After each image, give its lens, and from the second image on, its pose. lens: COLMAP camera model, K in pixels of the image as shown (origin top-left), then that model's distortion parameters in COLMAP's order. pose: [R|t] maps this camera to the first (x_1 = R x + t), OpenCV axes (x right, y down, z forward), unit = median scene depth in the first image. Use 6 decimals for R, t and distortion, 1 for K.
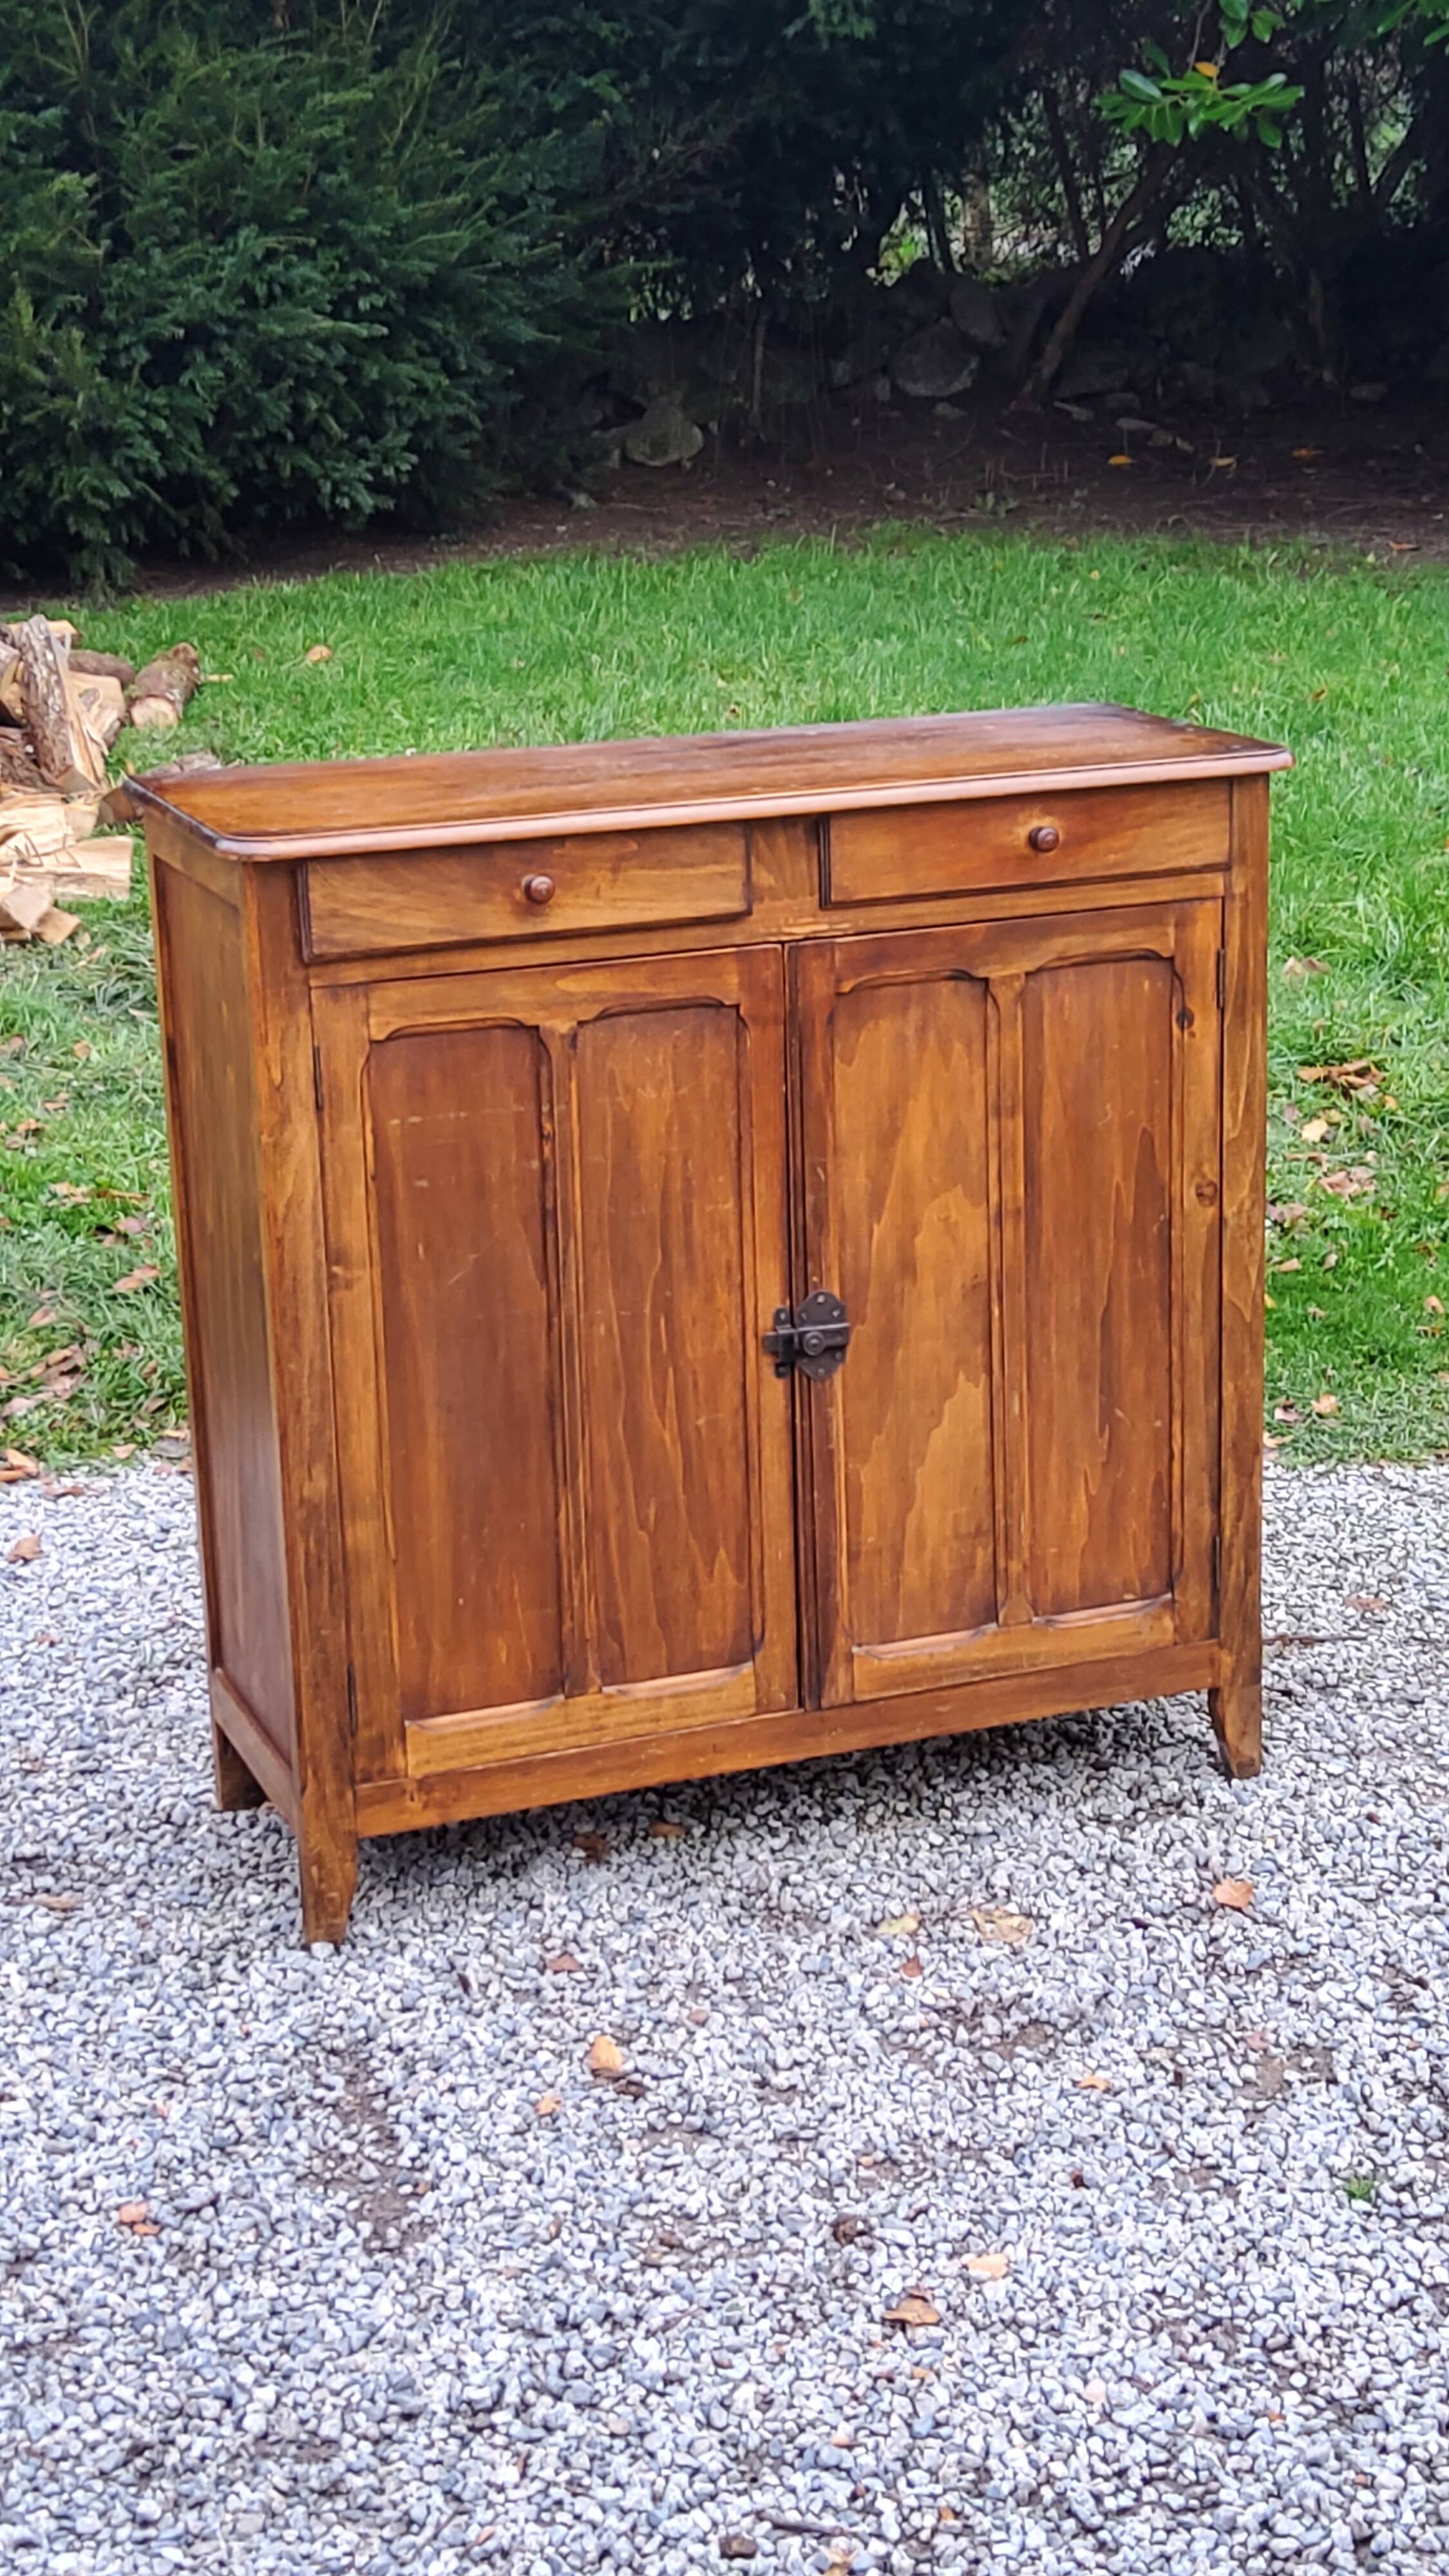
lens RADIAL K [[3780.6, 0, 757.6], [0, 3780.6, 1276.1], [0, 0, 1]] dist [0.153477, -0.326003]
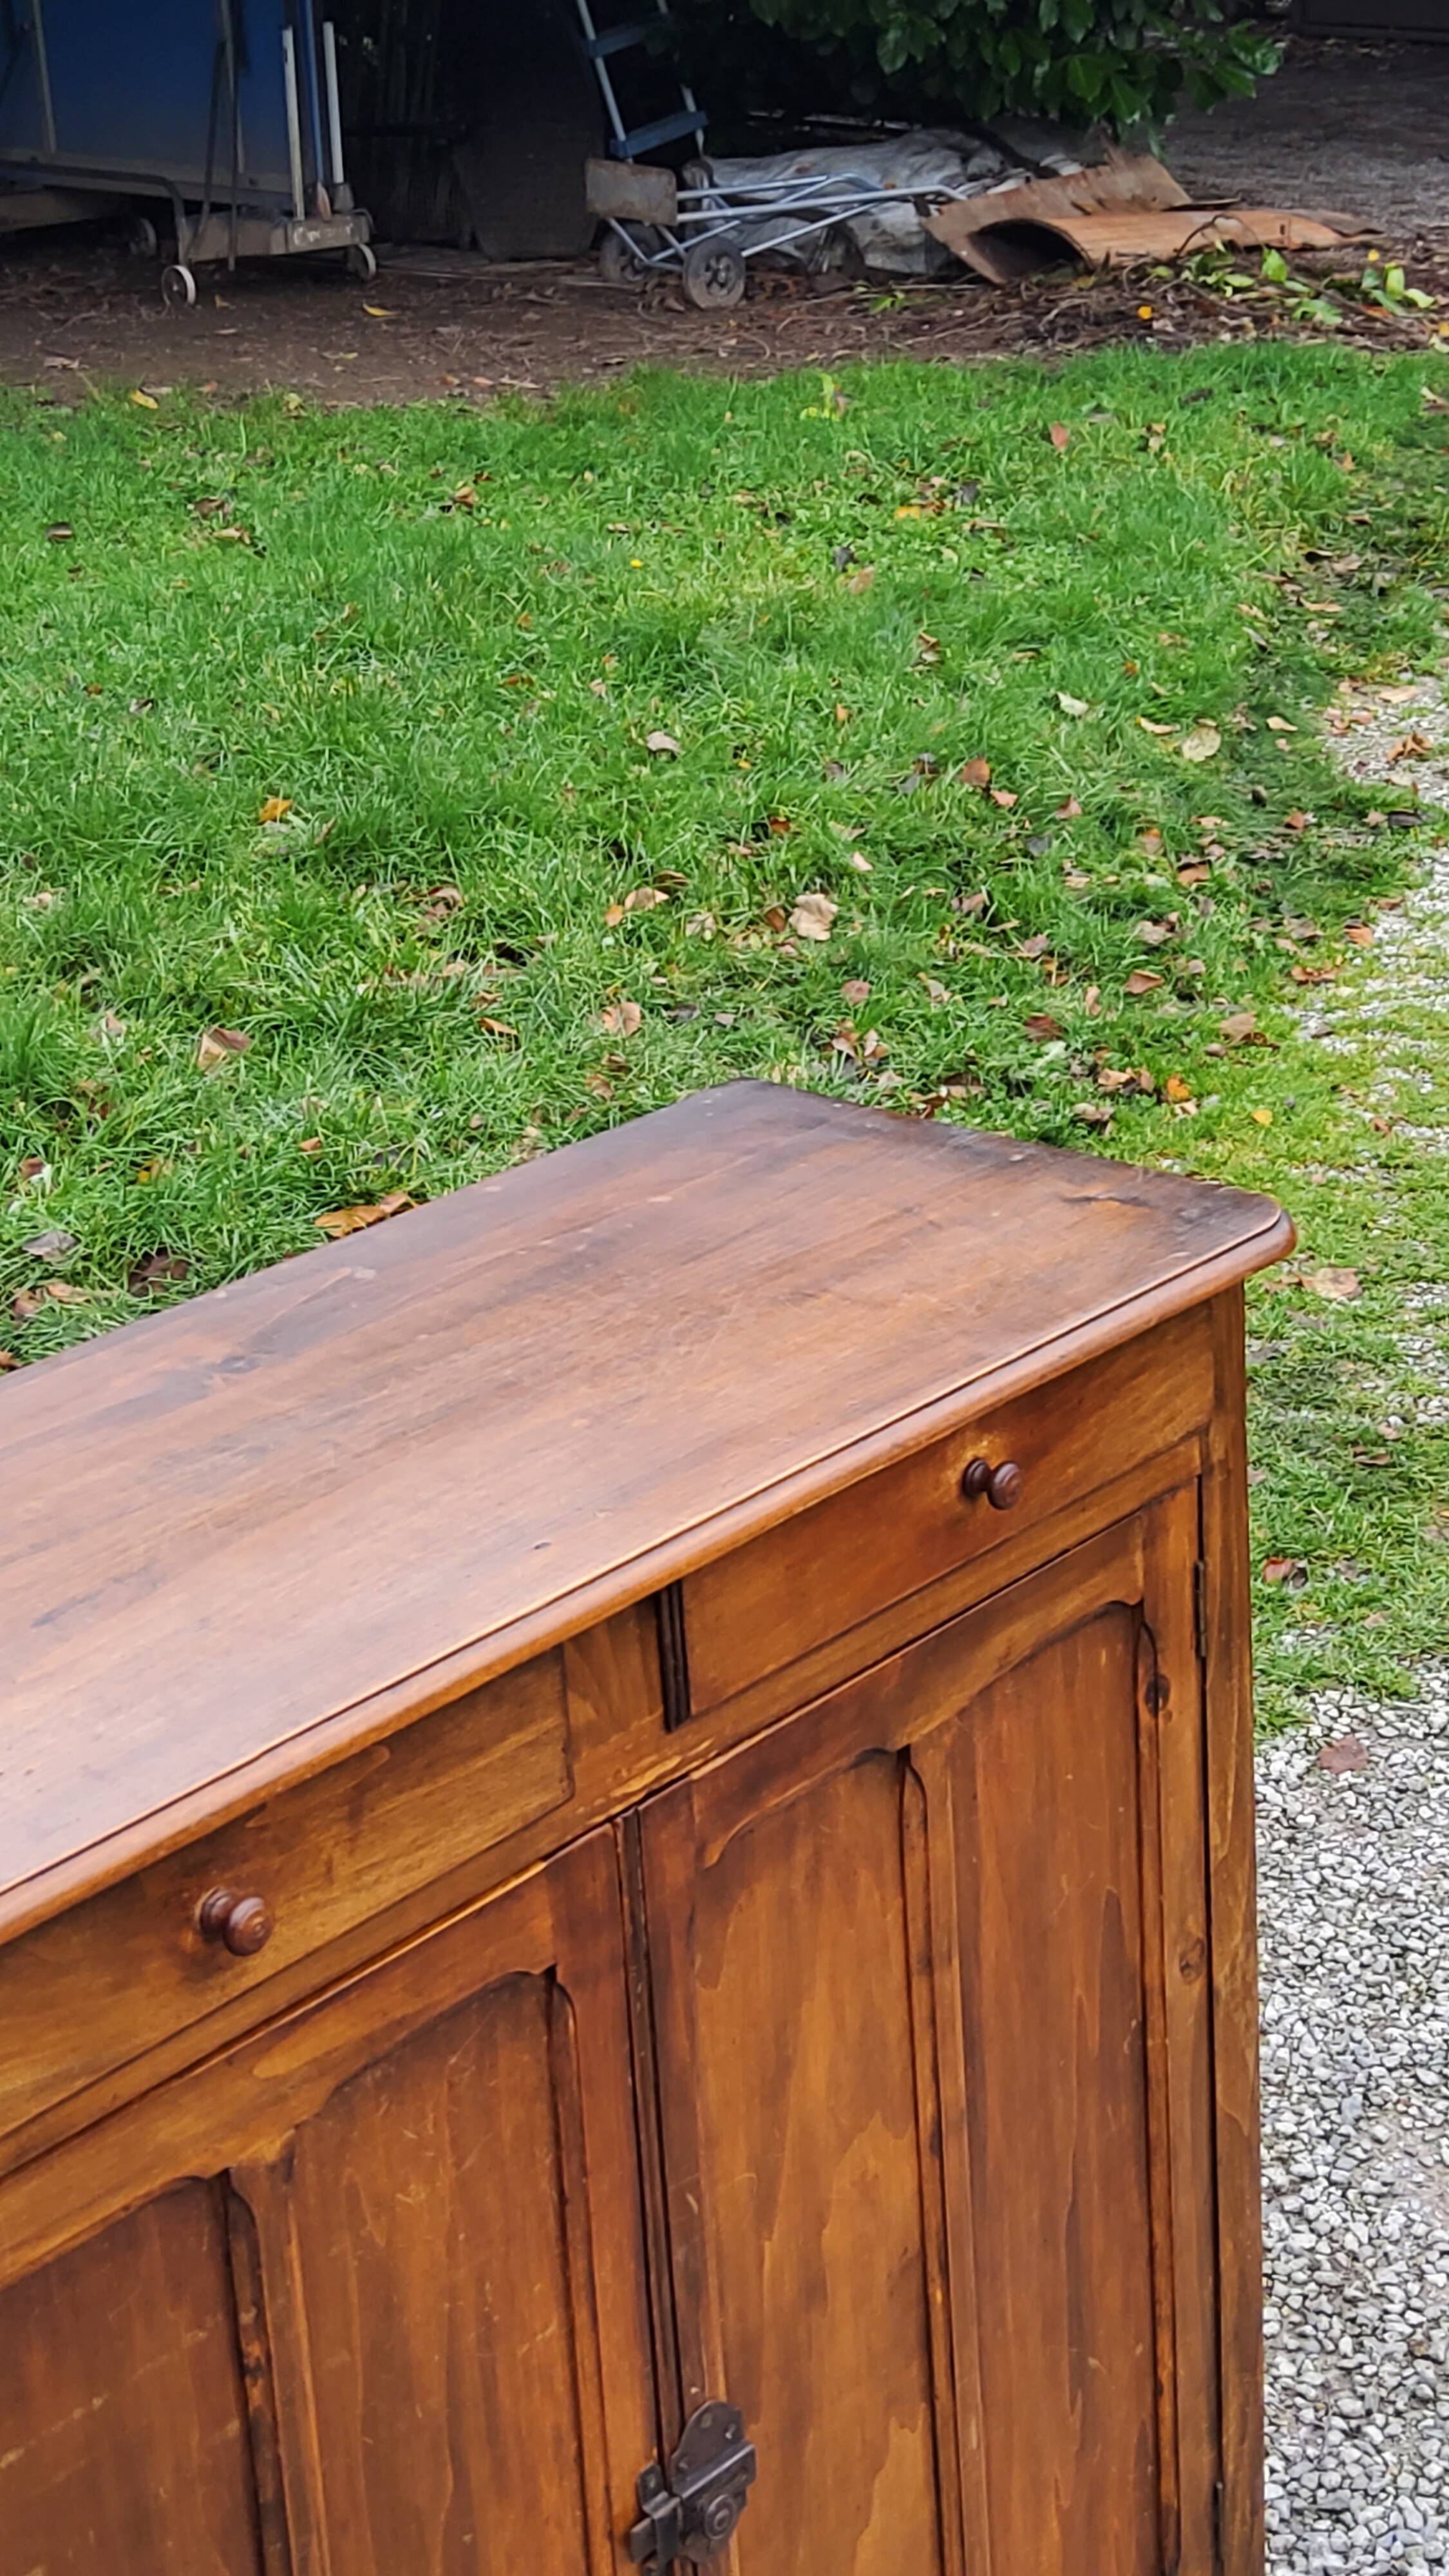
lens RADIAL K [[3825.4, 0, 741.4], [0, 3825.4, 1246.9], [0, 0, 1]] dist [0.169480, -0.481110]
pose [[0.893204, -0.184623, 0.410000, -0.164800], [0.156629, 0.982461, 0.101180, -0.202835], [-0.421489, -0.026156, 0.906456, 0.521489]]
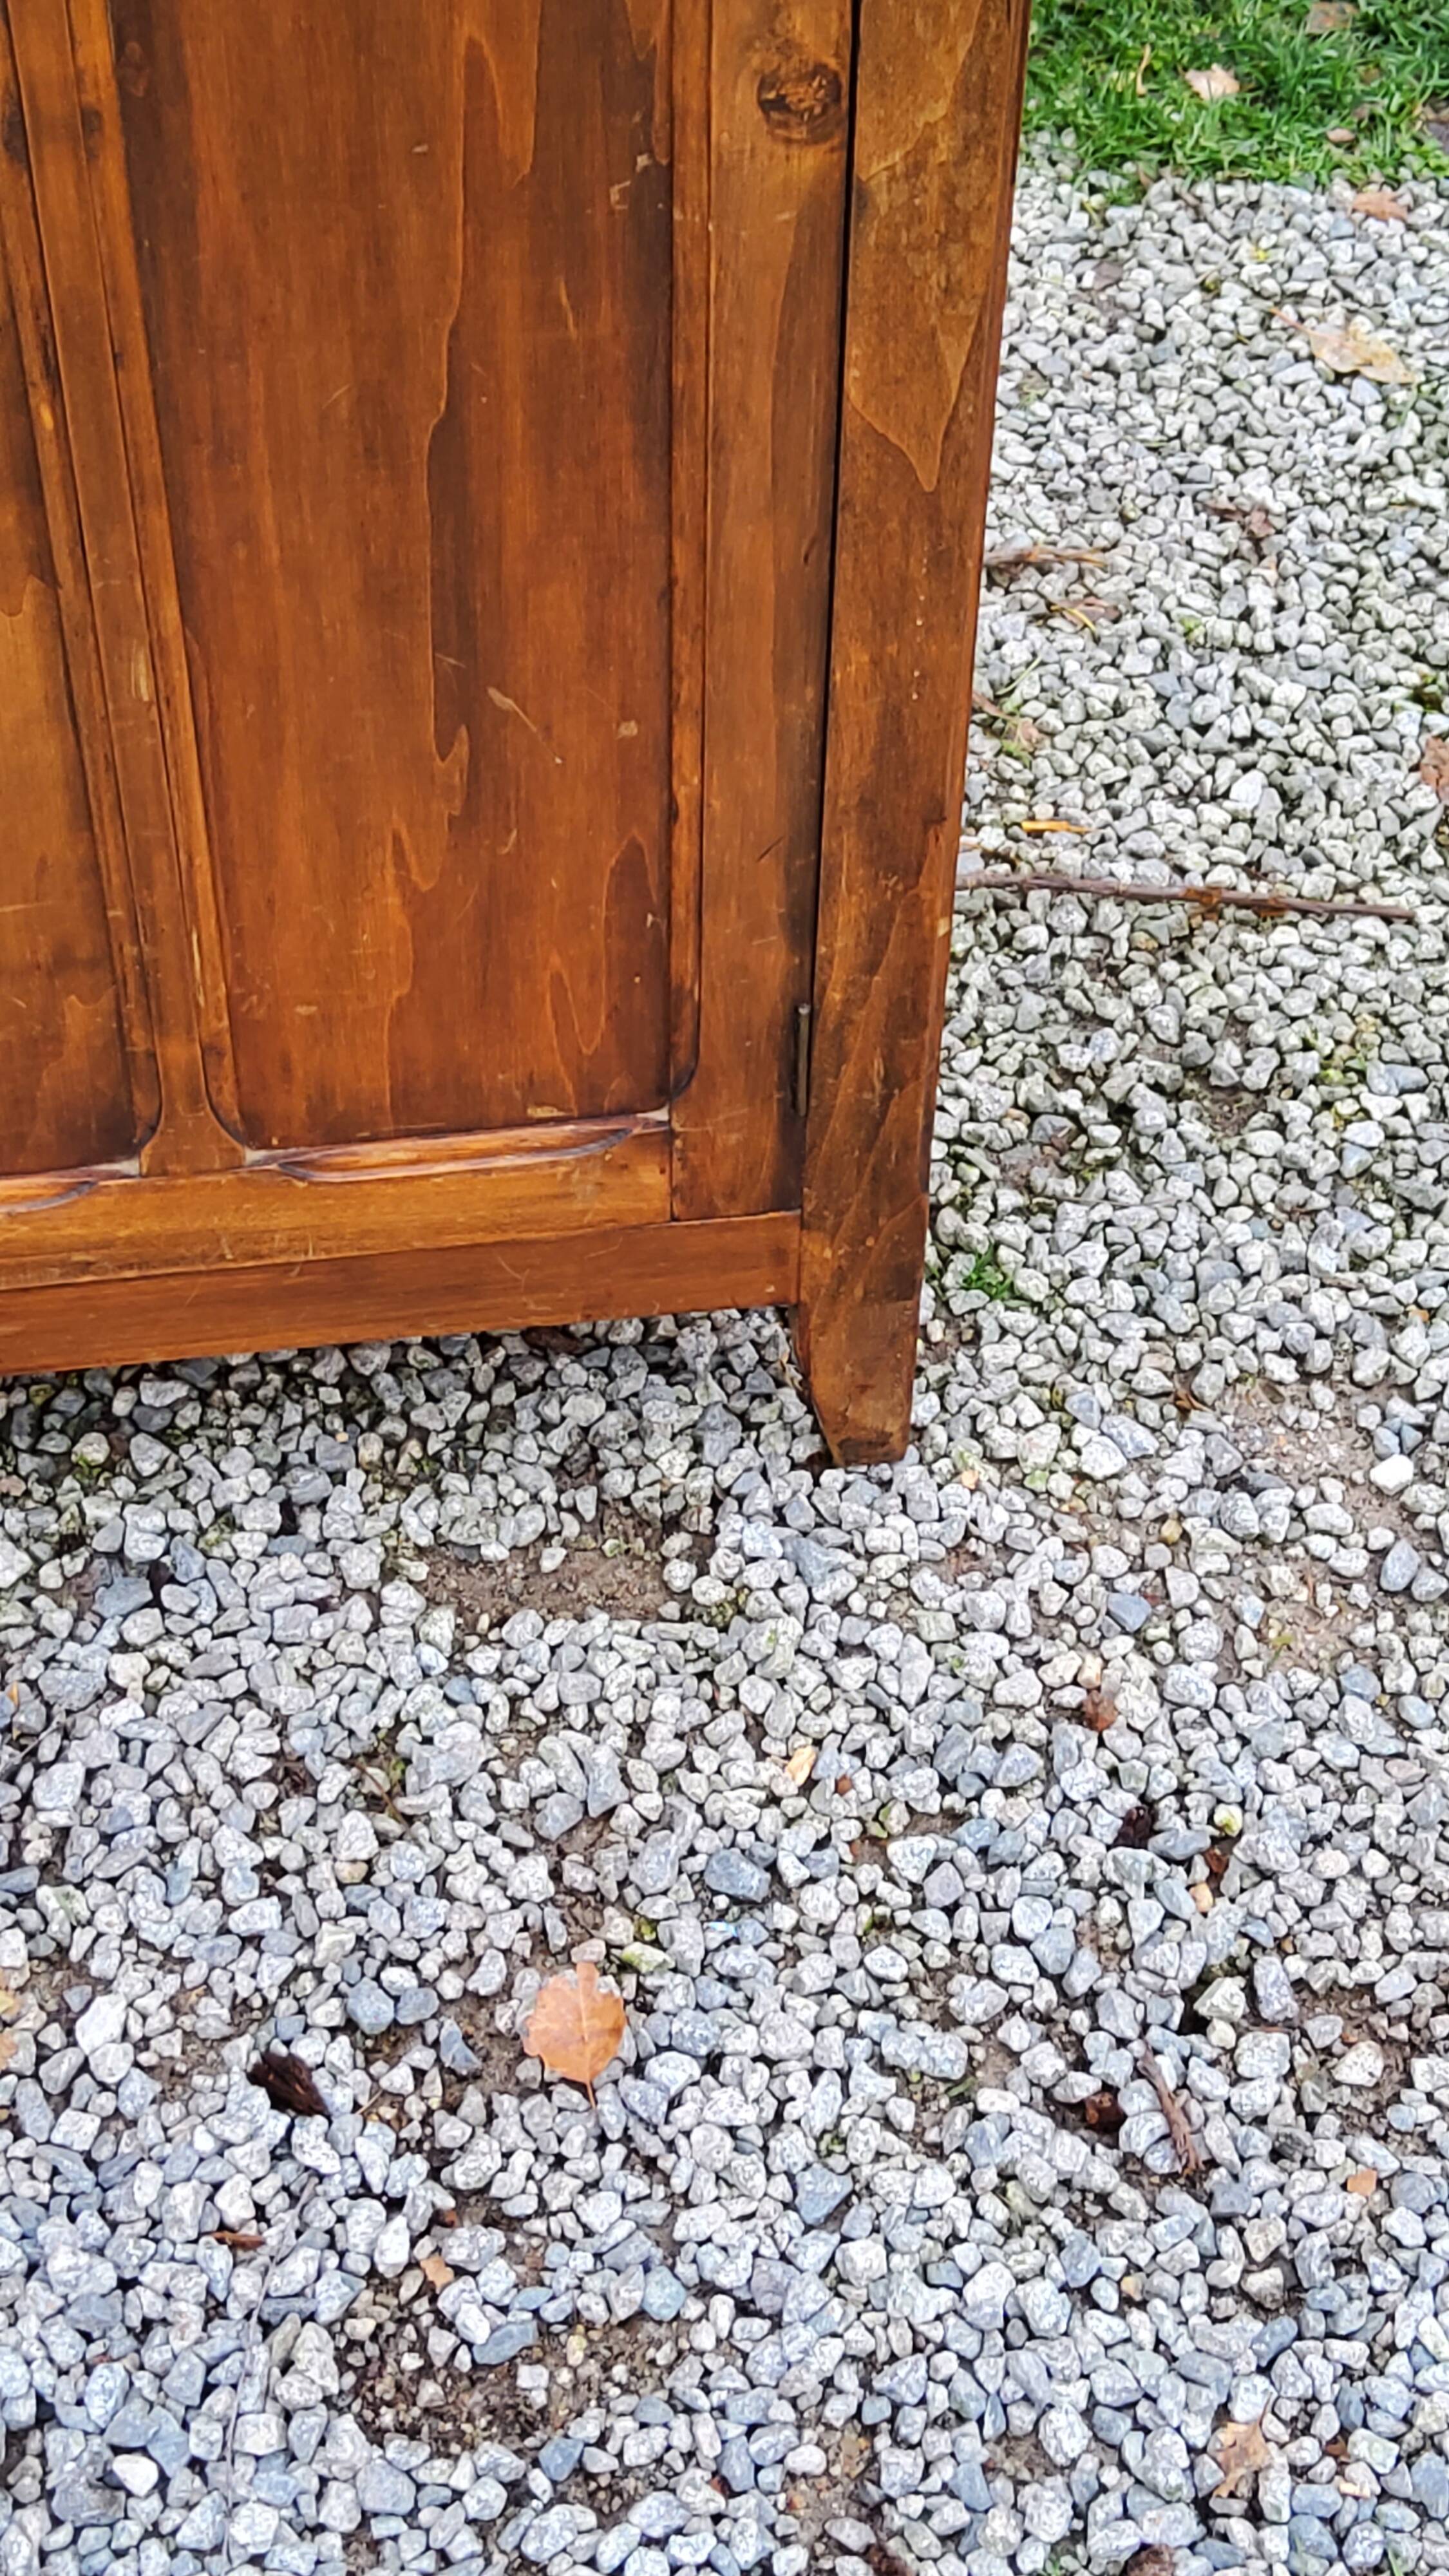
lens RADIAL K [[3861.0, 0, 752.7], [0, 3861.0, 1259.0], [0, 0, 1]] dist [0.188745, -0.526669]
pose [[0.974713, 0.194155, -0.110631, 0.171310], [-0.107783, 0.842158, 0.528348, -0.109718], [0.195750, -0.503064, 0.841789, 0.719540]]
